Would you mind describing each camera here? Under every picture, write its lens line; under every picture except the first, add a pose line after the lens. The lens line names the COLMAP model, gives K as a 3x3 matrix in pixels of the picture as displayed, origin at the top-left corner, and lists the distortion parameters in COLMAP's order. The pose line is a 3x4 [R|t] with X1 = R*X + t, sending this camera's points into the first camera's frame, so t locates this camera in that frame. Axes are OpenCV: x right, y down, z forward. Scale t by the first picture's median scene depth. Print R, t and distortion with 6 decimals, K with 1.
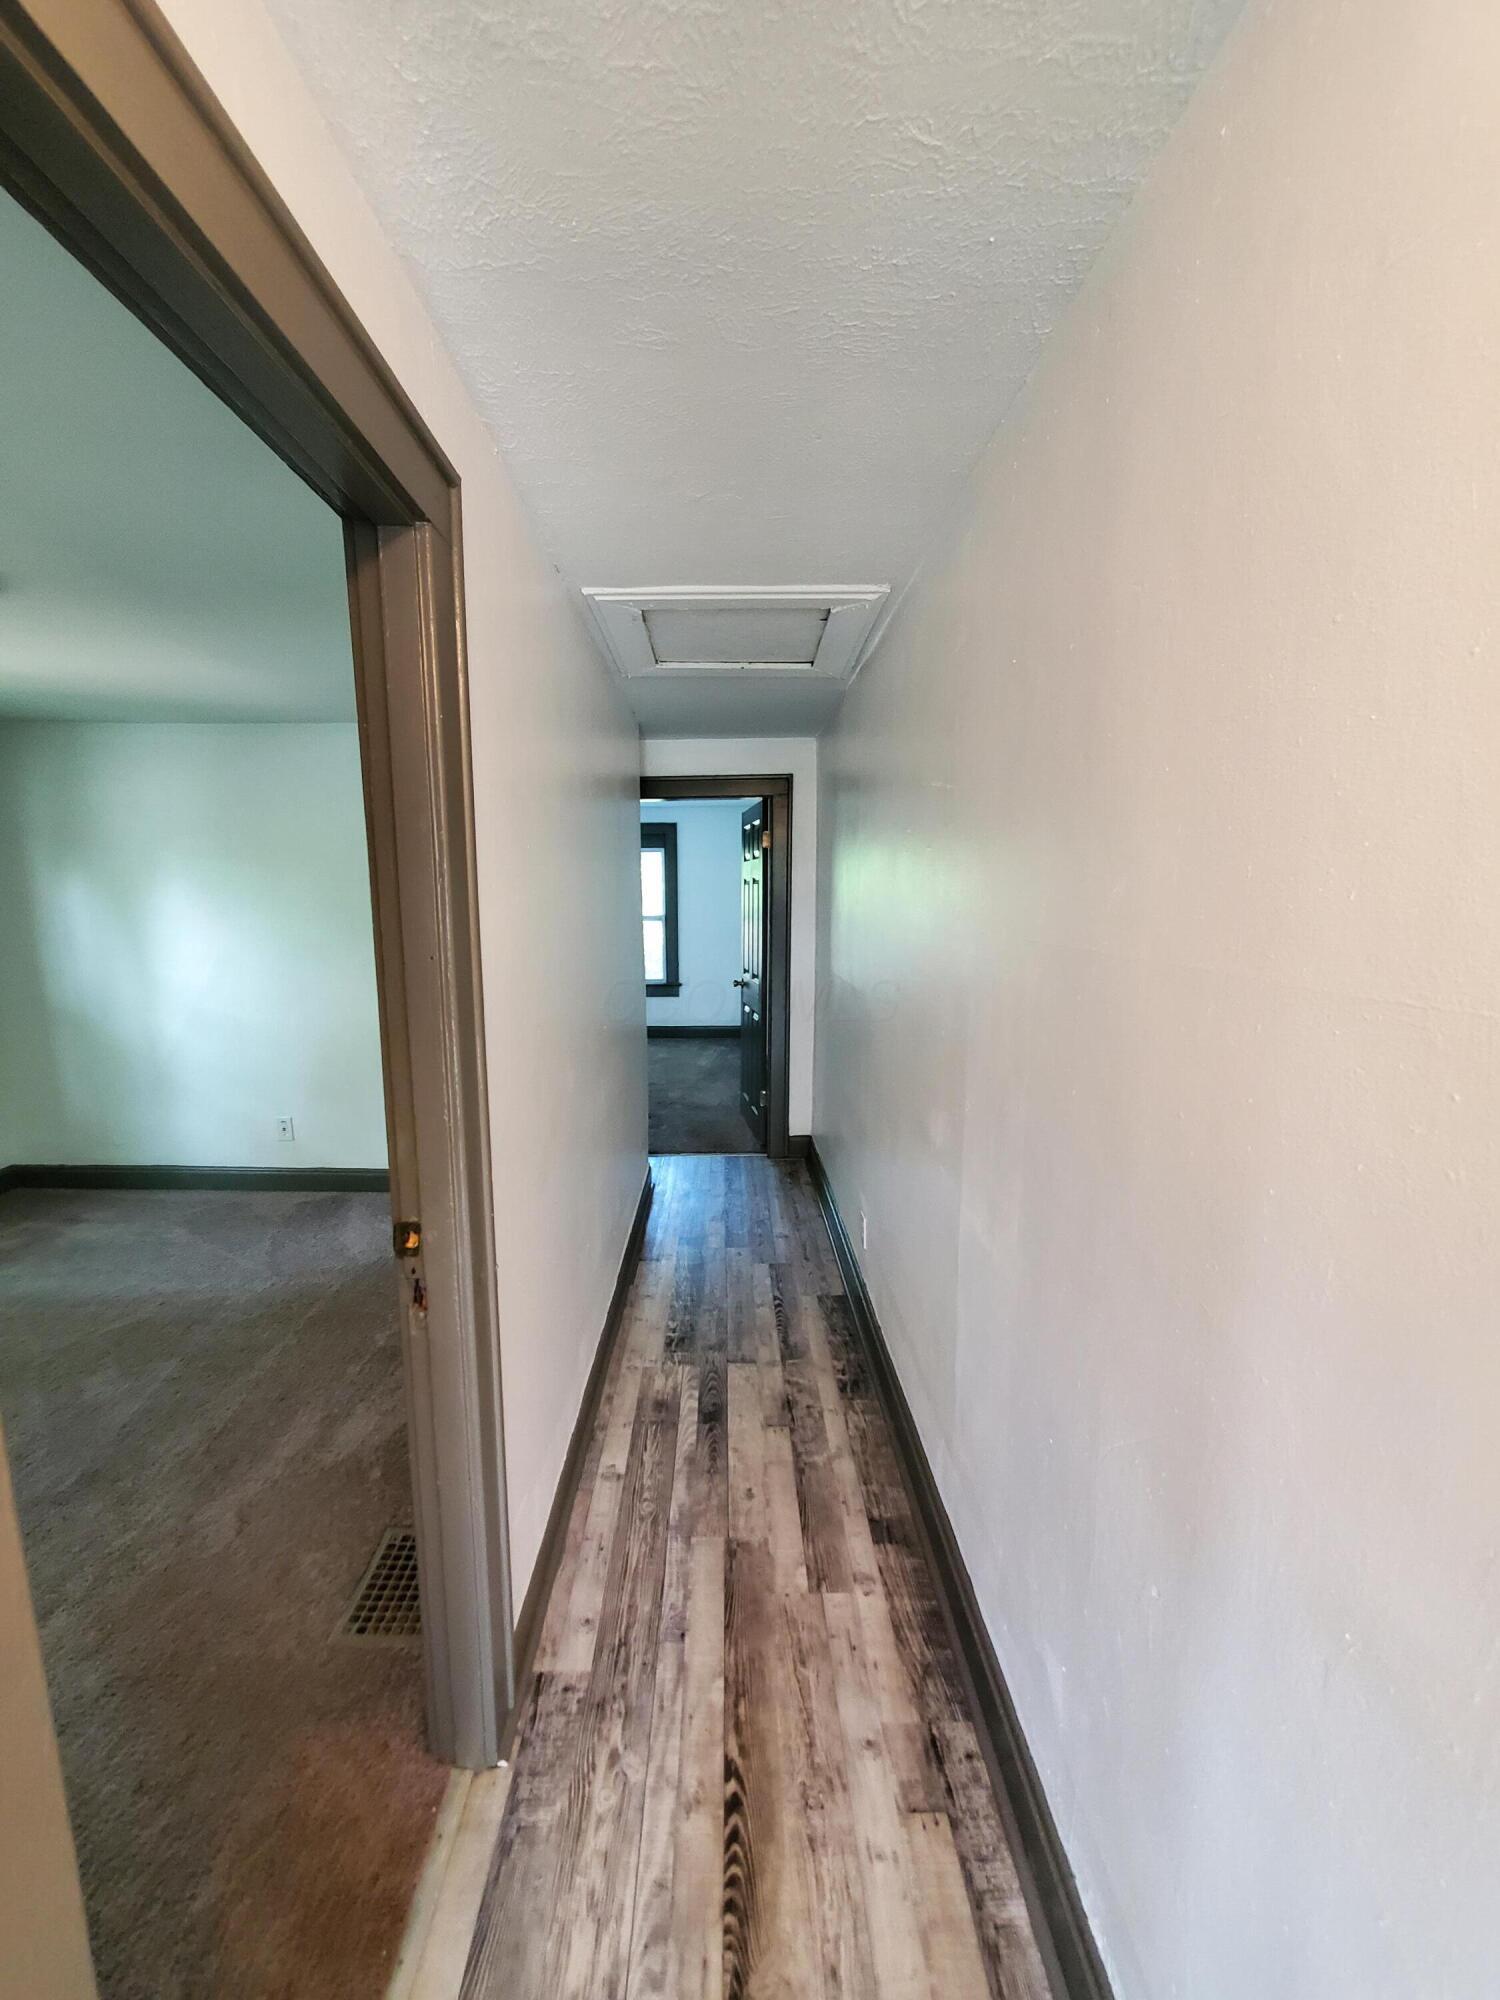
lens RADIAL K [[791.3, 0, 712.1], [0, 791.3, 1006.7], [0, 0, 1]] dist [-0.001728, -0.000473]
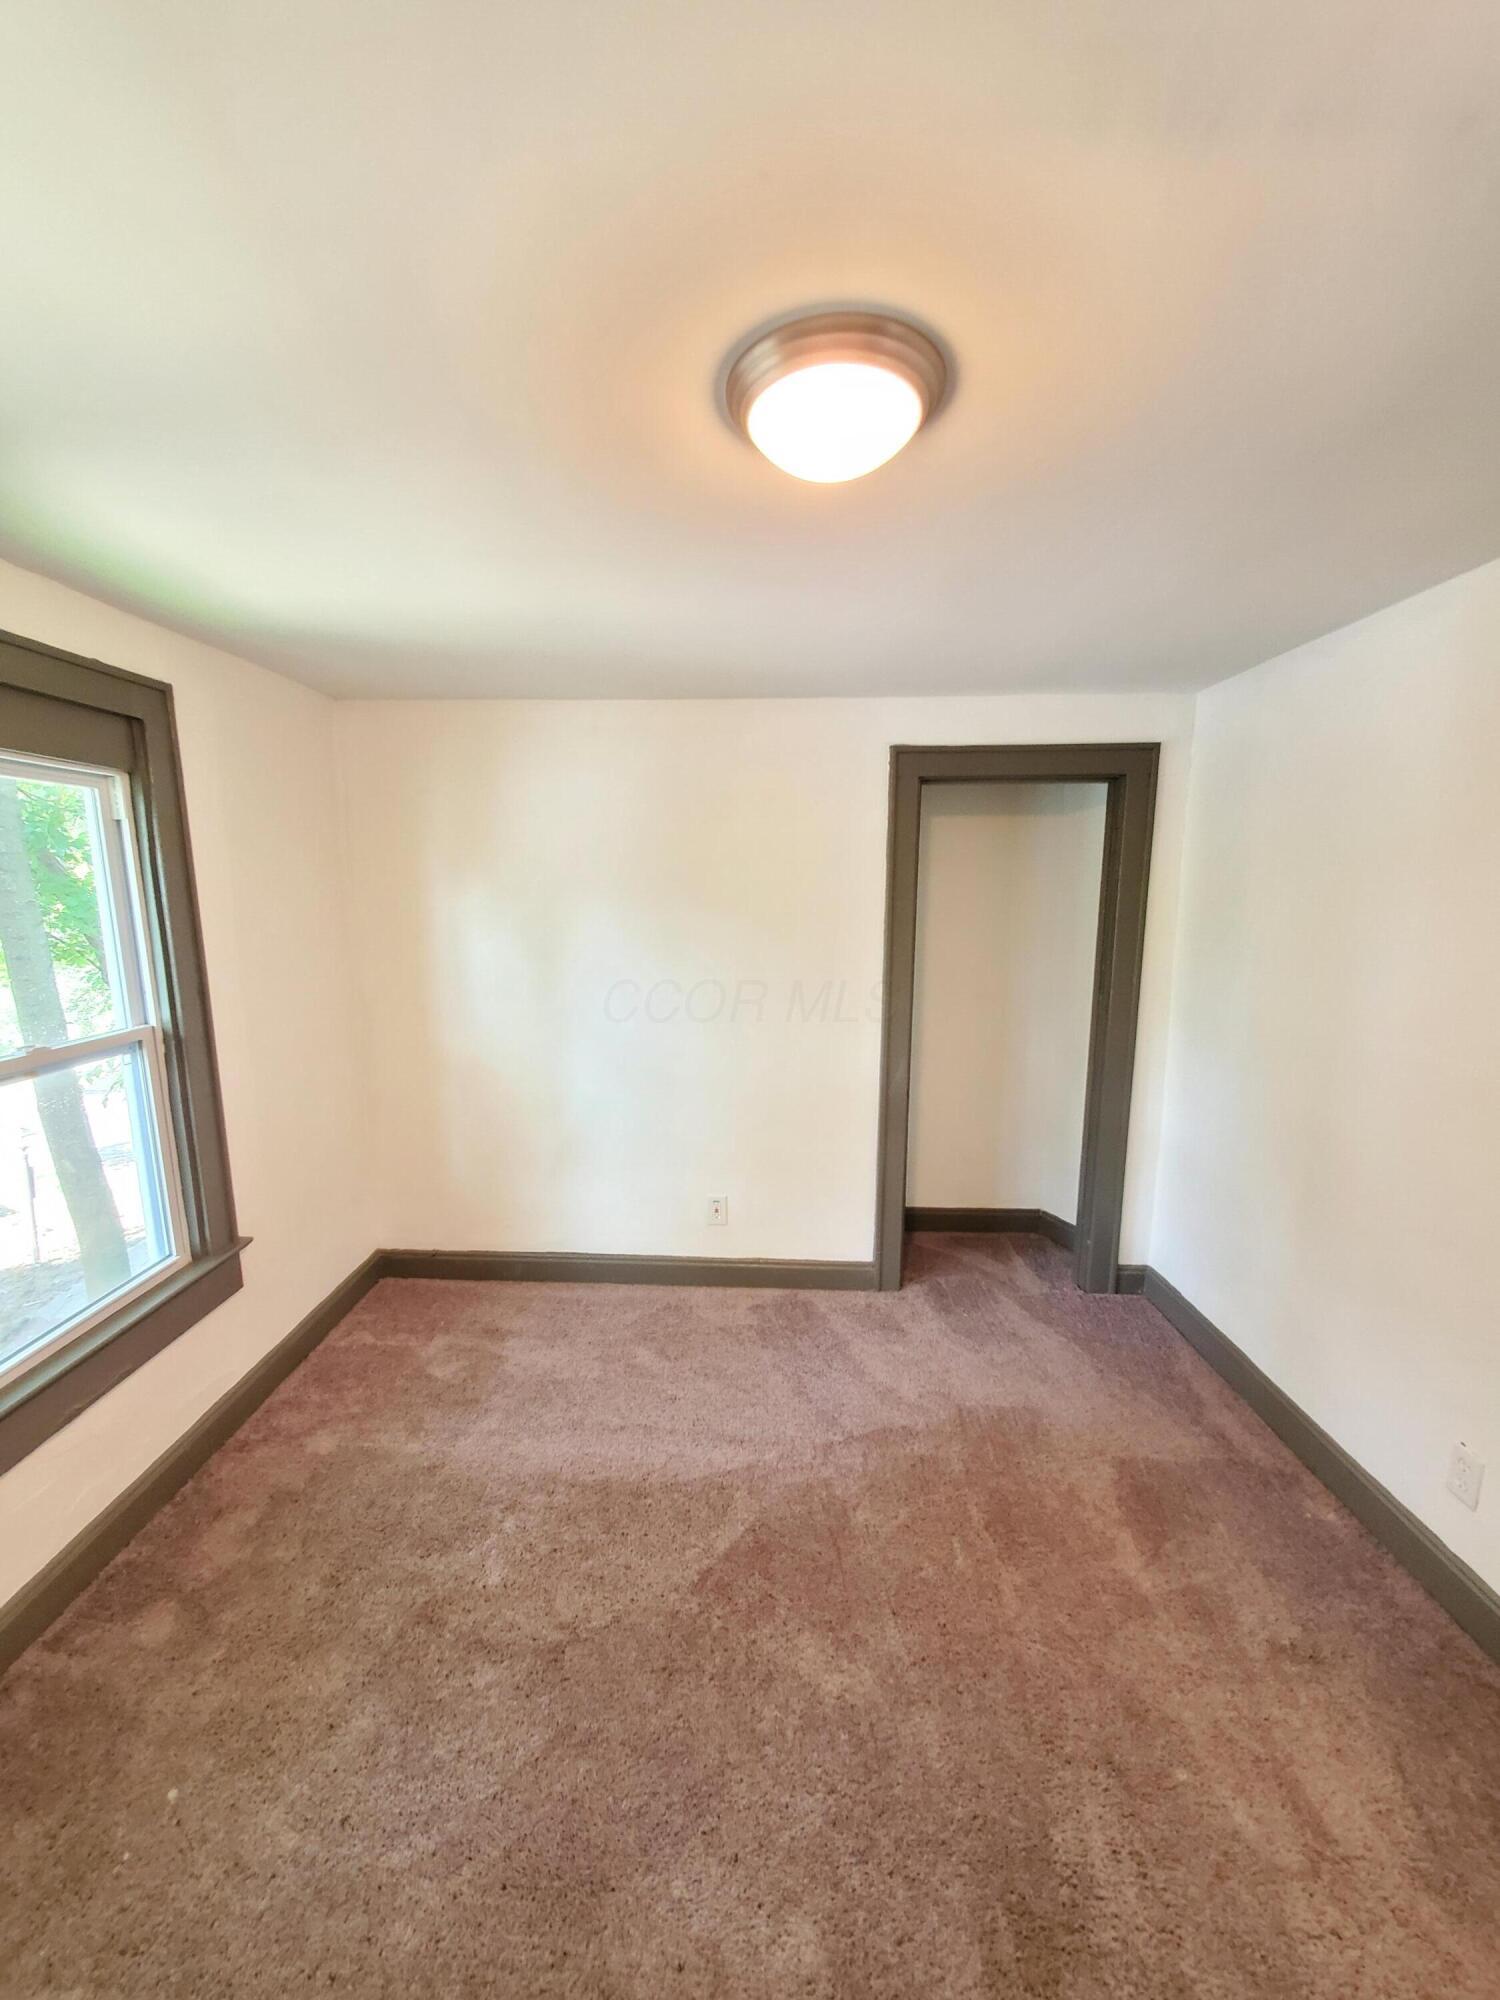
lens RADIAL K [[791.3, 0, 732.9], [0, 791.3, 1018.2], [0, 0, 1]] dist [-0.001728, -0.000473]
pose [[0.999637, 0.002951, -0.026765, -0.600569], [-0.002511, 0.999861, 0.016466, -0.064625], [0.026810, -0.016393, 0.999506, 0.238393]]
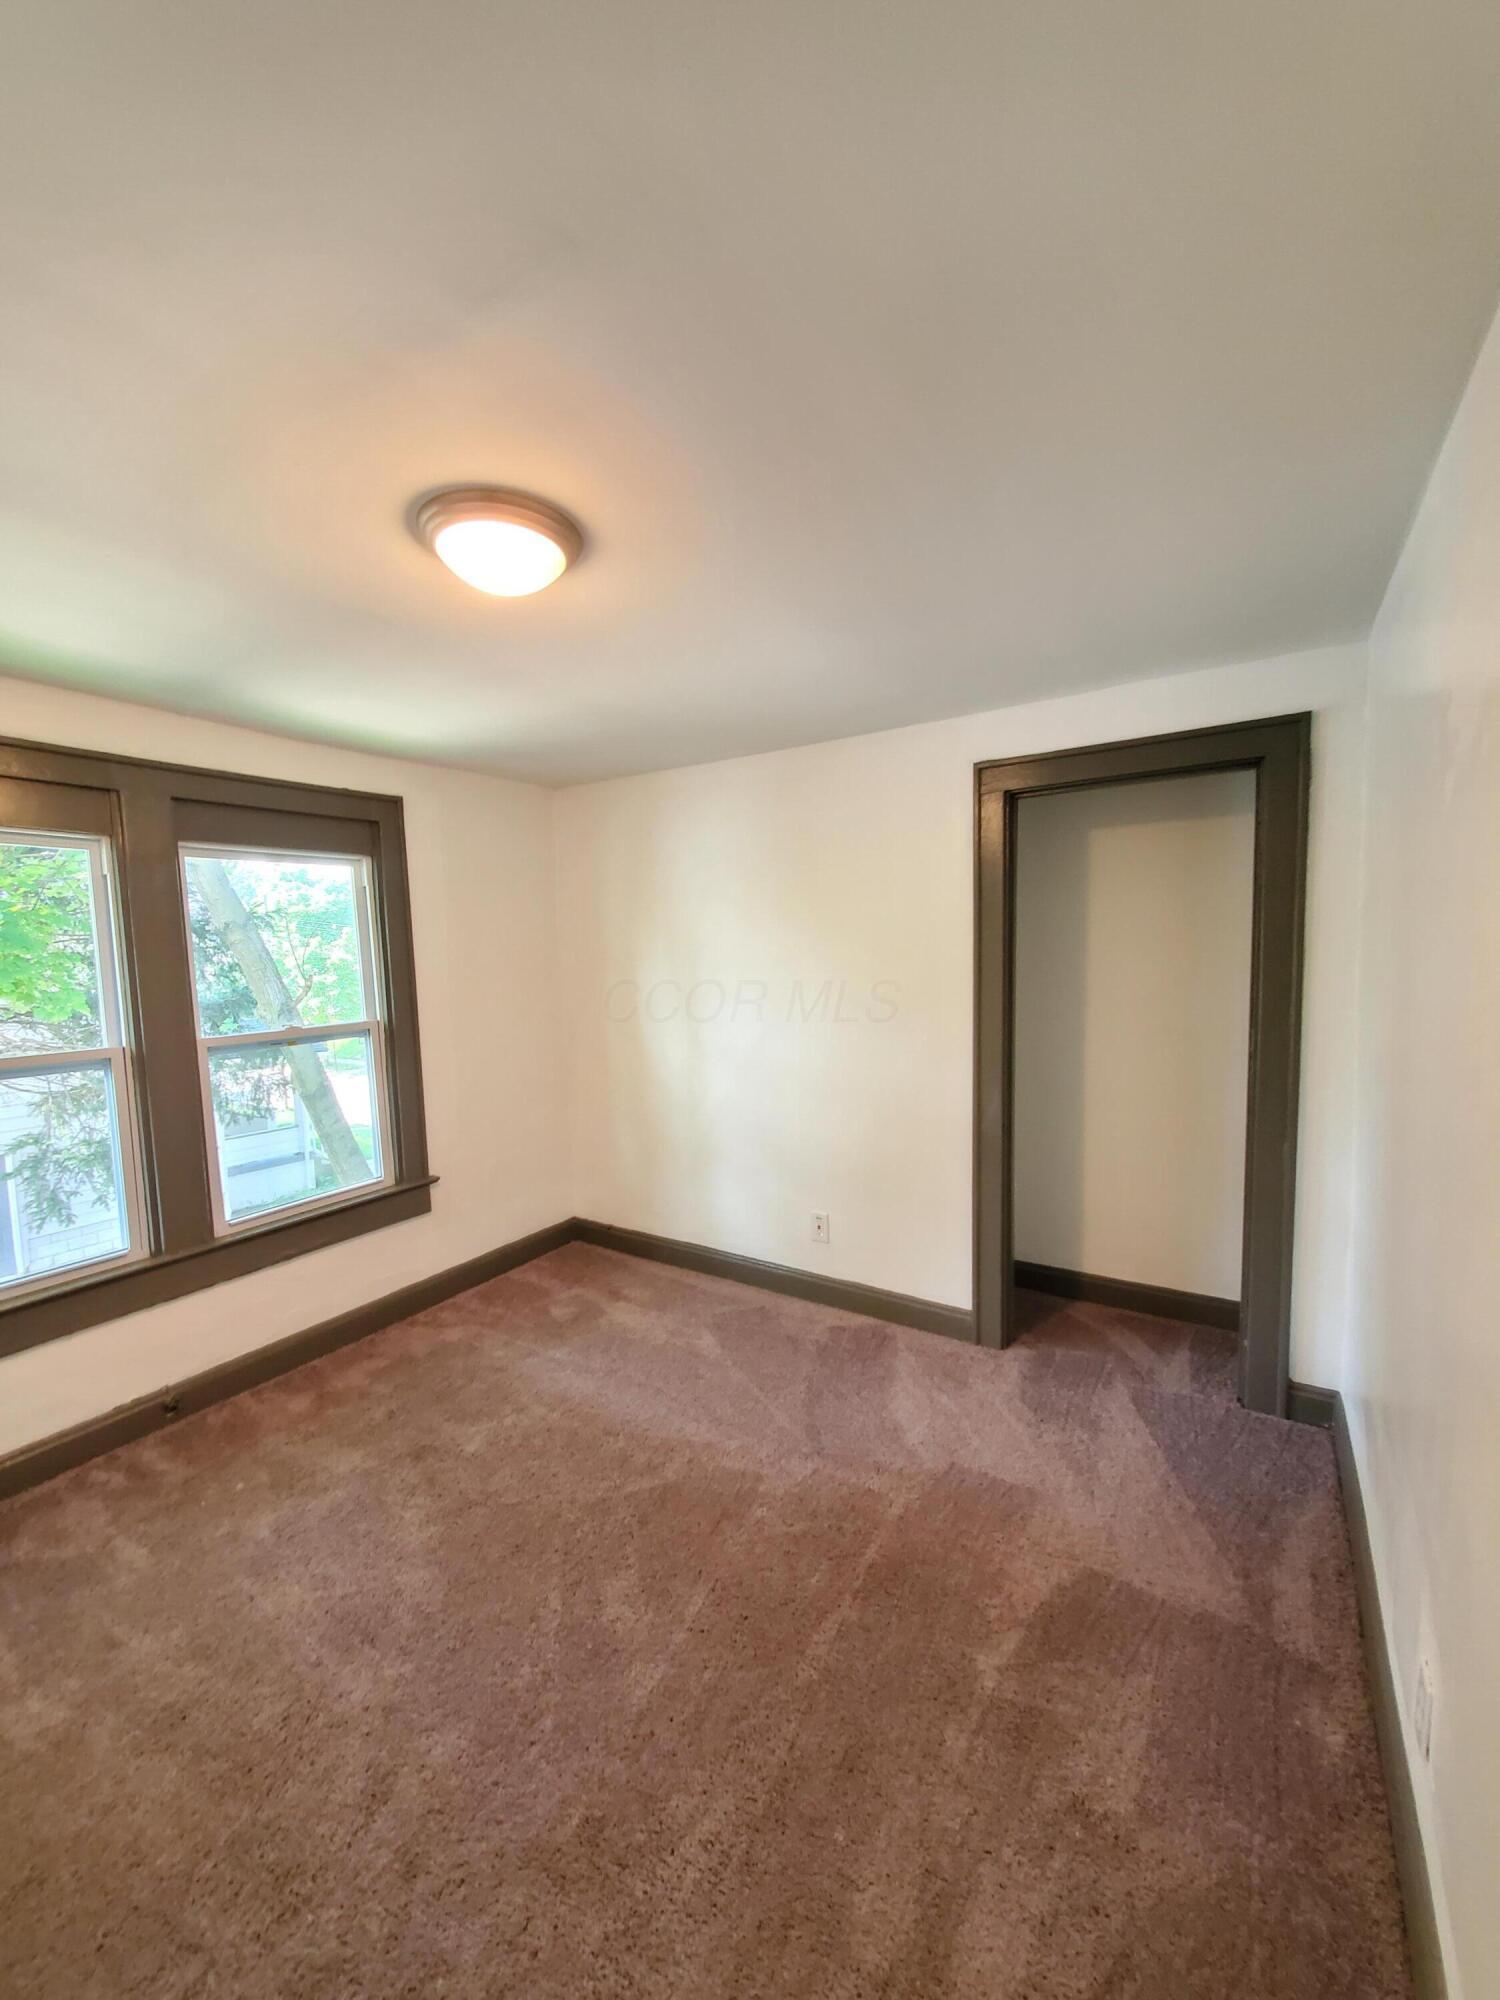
lens RADIAL K [[791.3, 0, 719.1], [0, 791.3, 1013.6], [0, 0, 1]] dist [-0.001728, -0.000473]
pose [[0.838157, 0.019982, -0.545063, -0.214795], [-0.049911, 0.997946, -0.040164, -0.036445], [0.543141, 0.060868, 0.837432, 0.279801]]
